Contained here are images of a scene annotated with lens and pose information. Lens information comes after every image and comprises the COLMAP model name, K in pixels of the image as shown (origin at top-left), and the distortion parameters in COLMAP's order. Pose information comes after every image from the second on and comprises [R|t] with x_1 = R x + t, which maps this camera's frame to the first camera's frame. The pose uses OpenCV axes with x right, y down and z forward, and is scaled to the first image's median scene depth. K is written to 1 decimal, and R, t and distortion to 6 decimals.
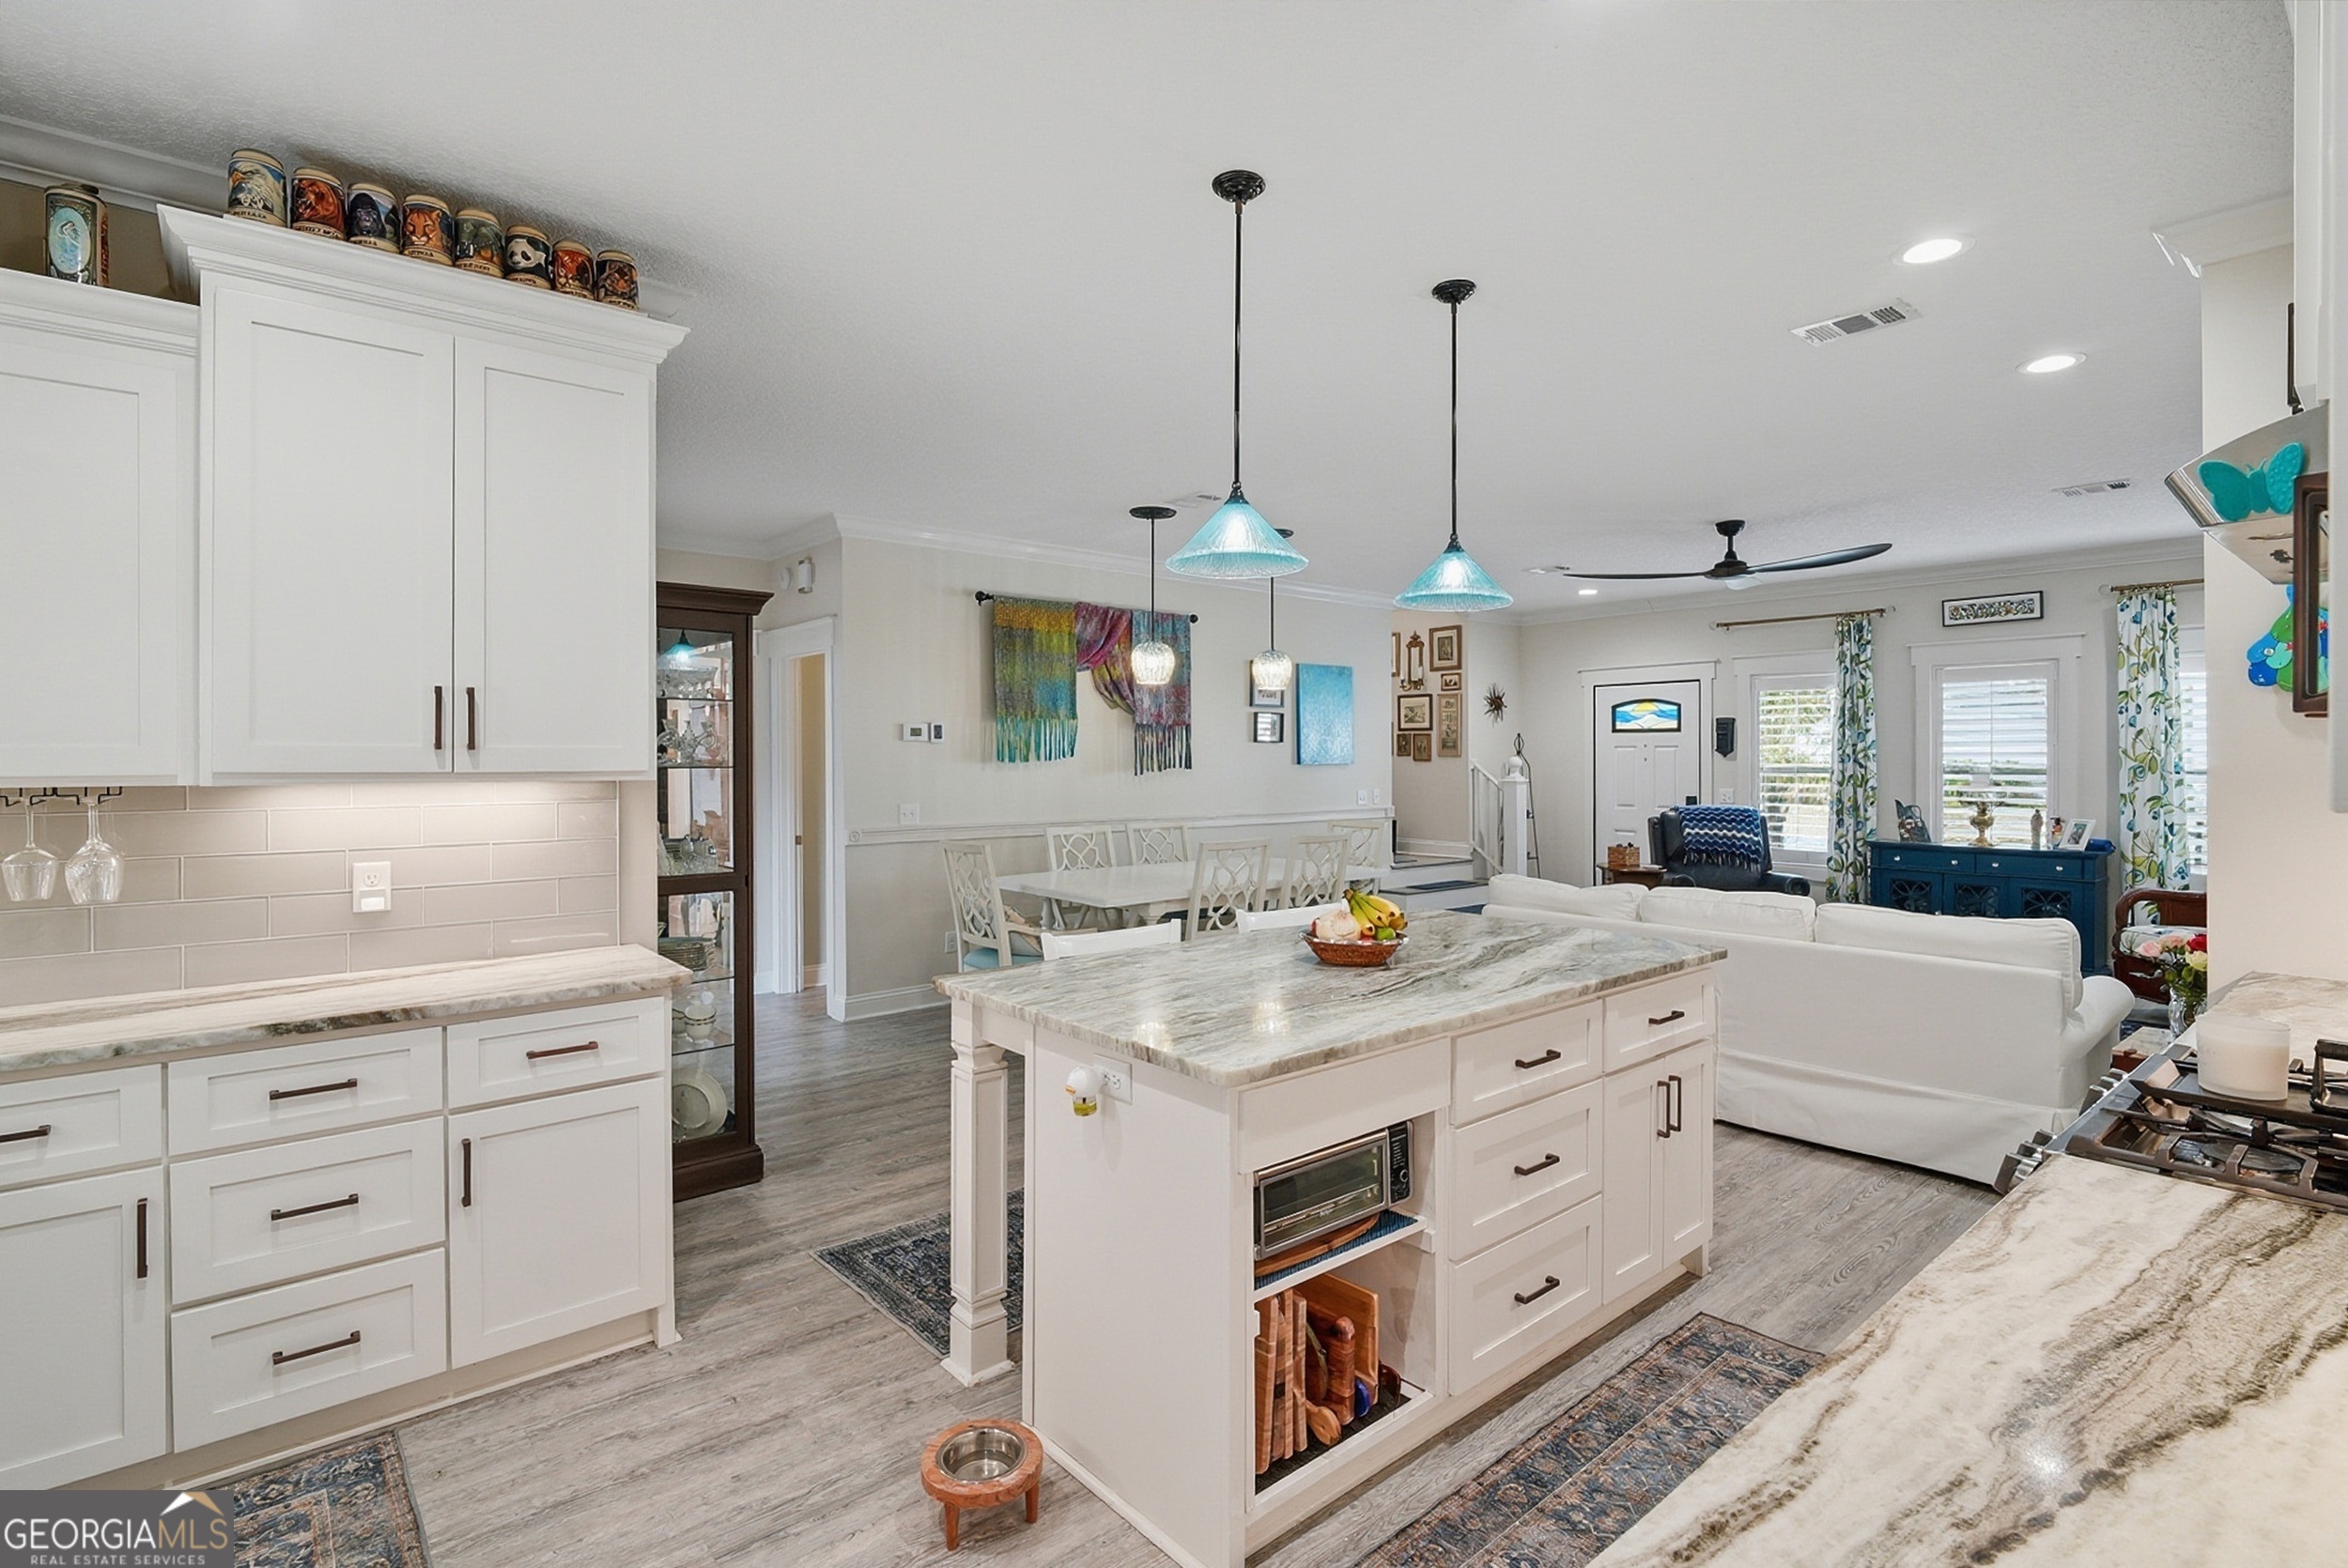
lens RADIAL K [[1105.6, 0, 1177.9], [0, 1105.6, 764.3], [0, 0, 1]] dist [-0.001889, -0.004956]
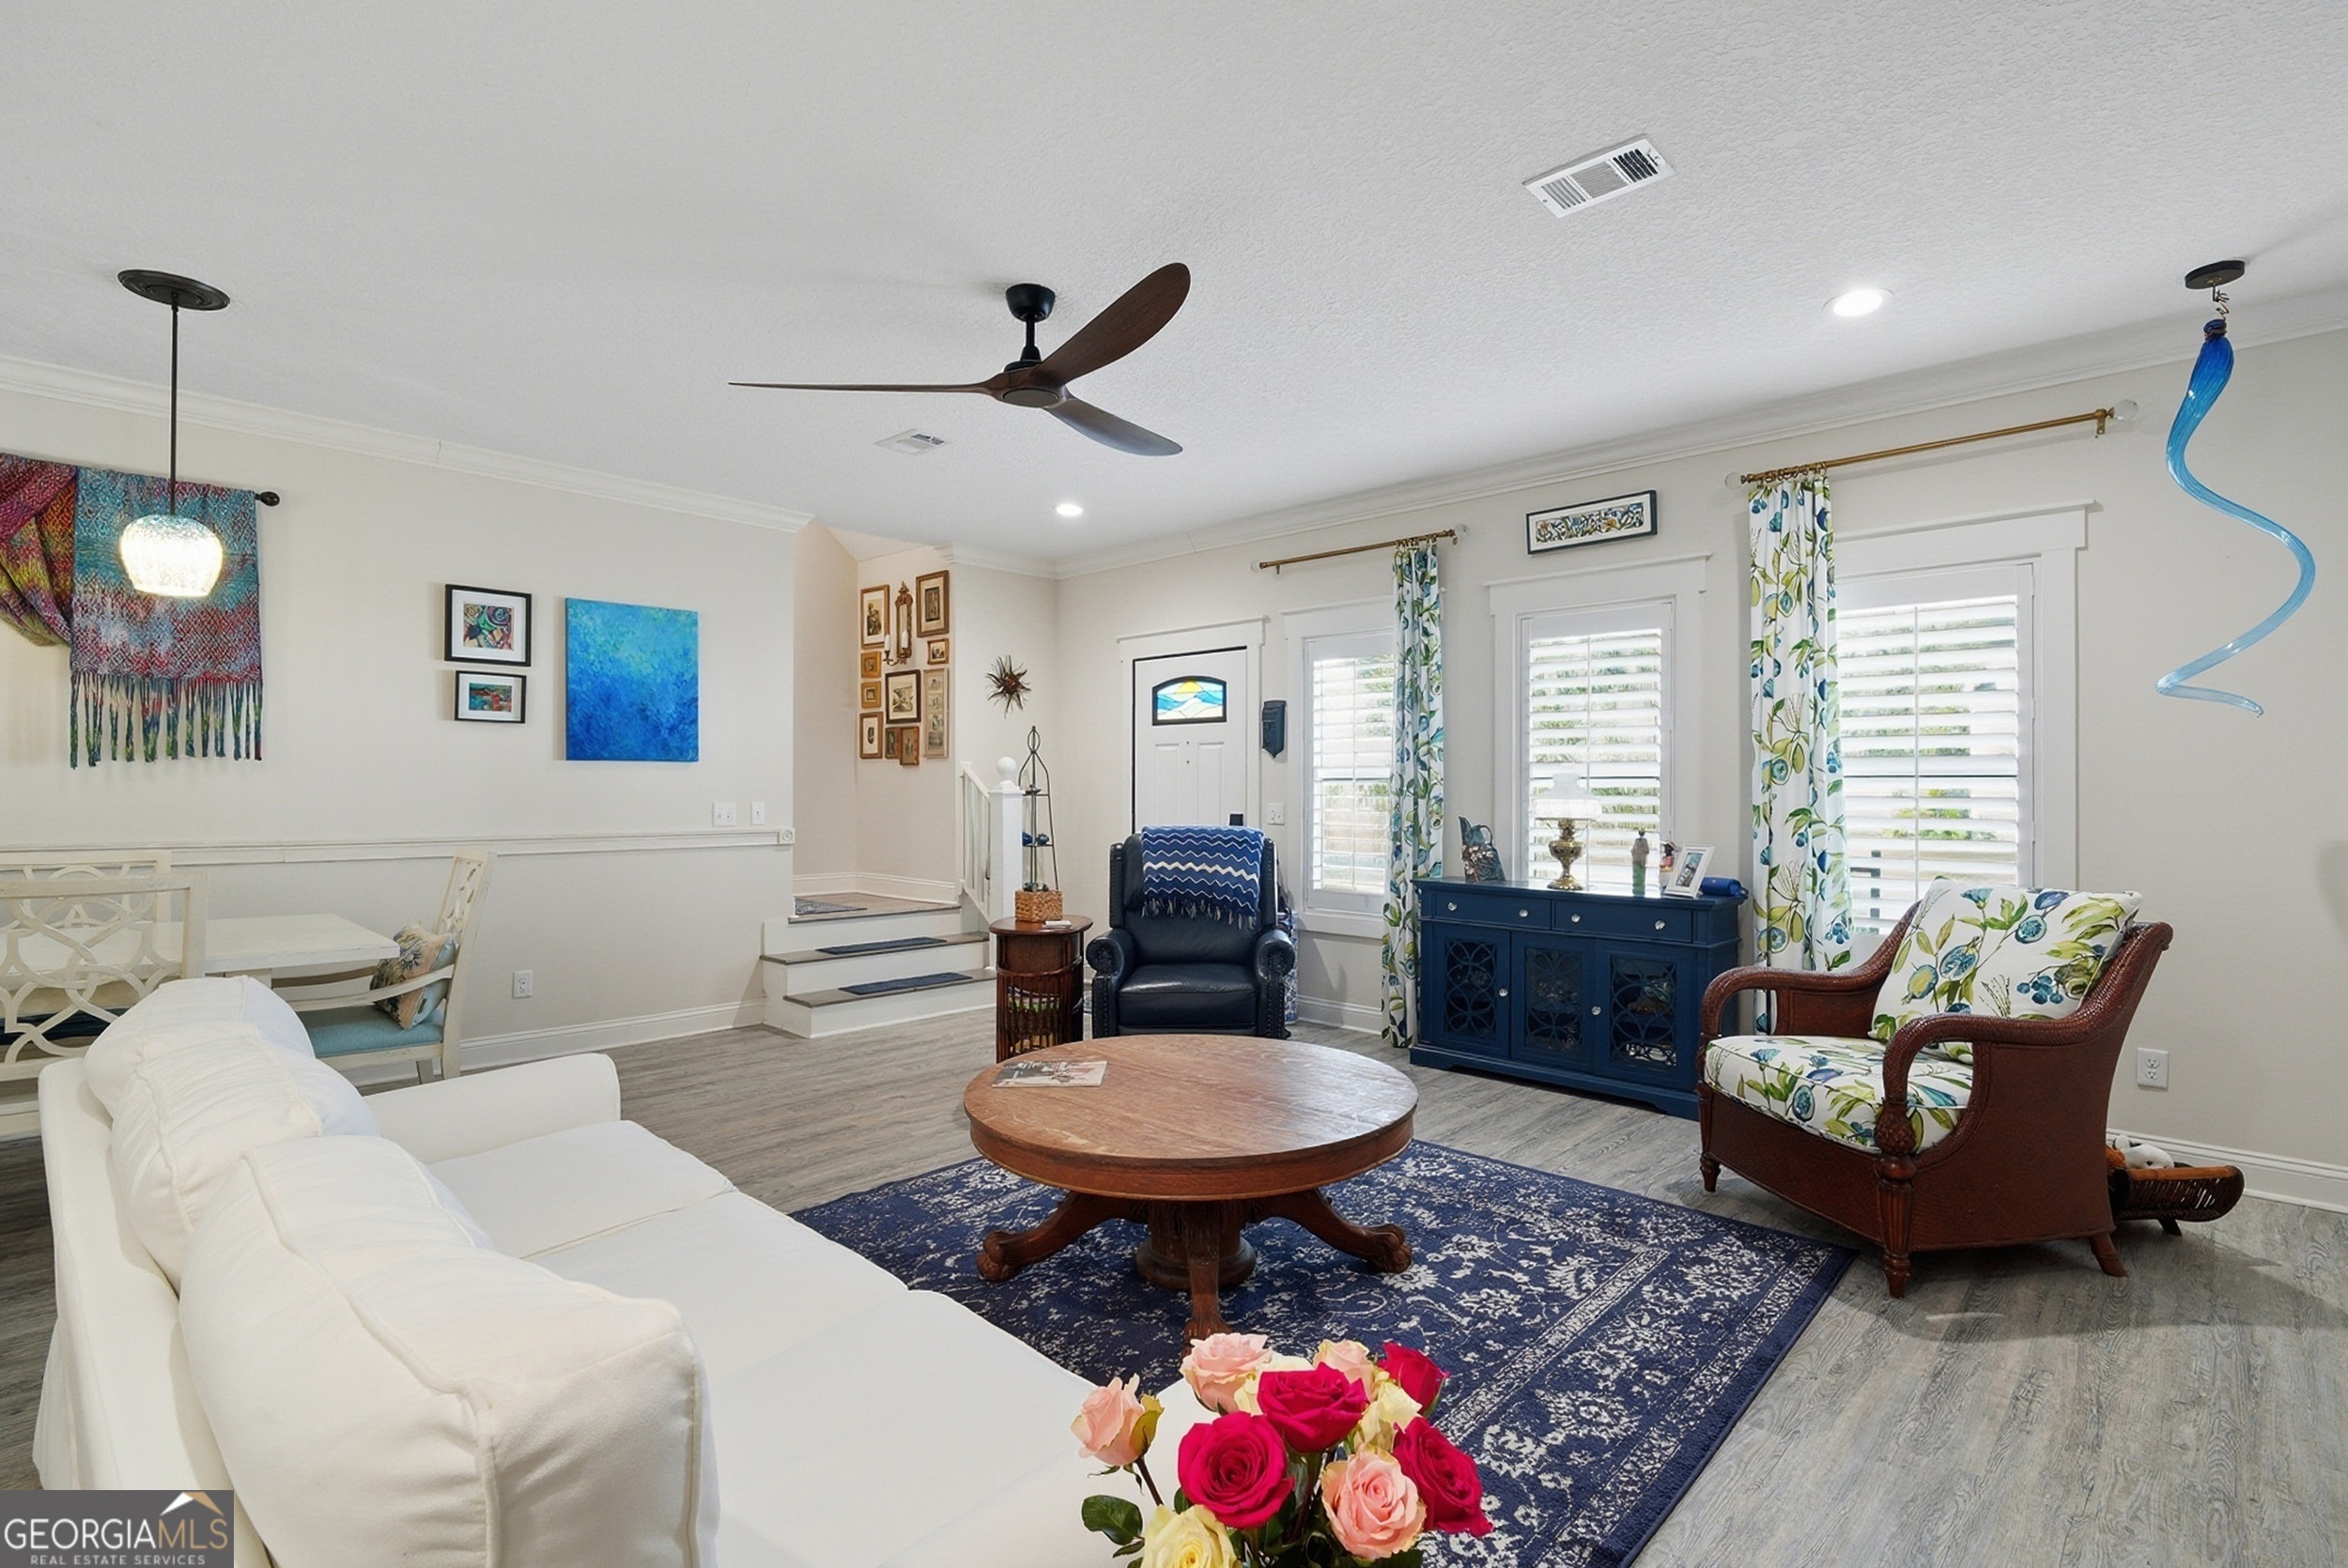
lens RADIAL K [[1101.9, 0, 1179.0], [0, 1101.9, 788.0], [0, 0, 1]] dist [-0.000434, -0.000281]
pose [[0.993856, 0.005799, 0.110530, 0.419383], [-0.005021, 0.999961, -0.007316, 0.020988], [-0.110568, 0.006716, 0.993846, 0.375818]]
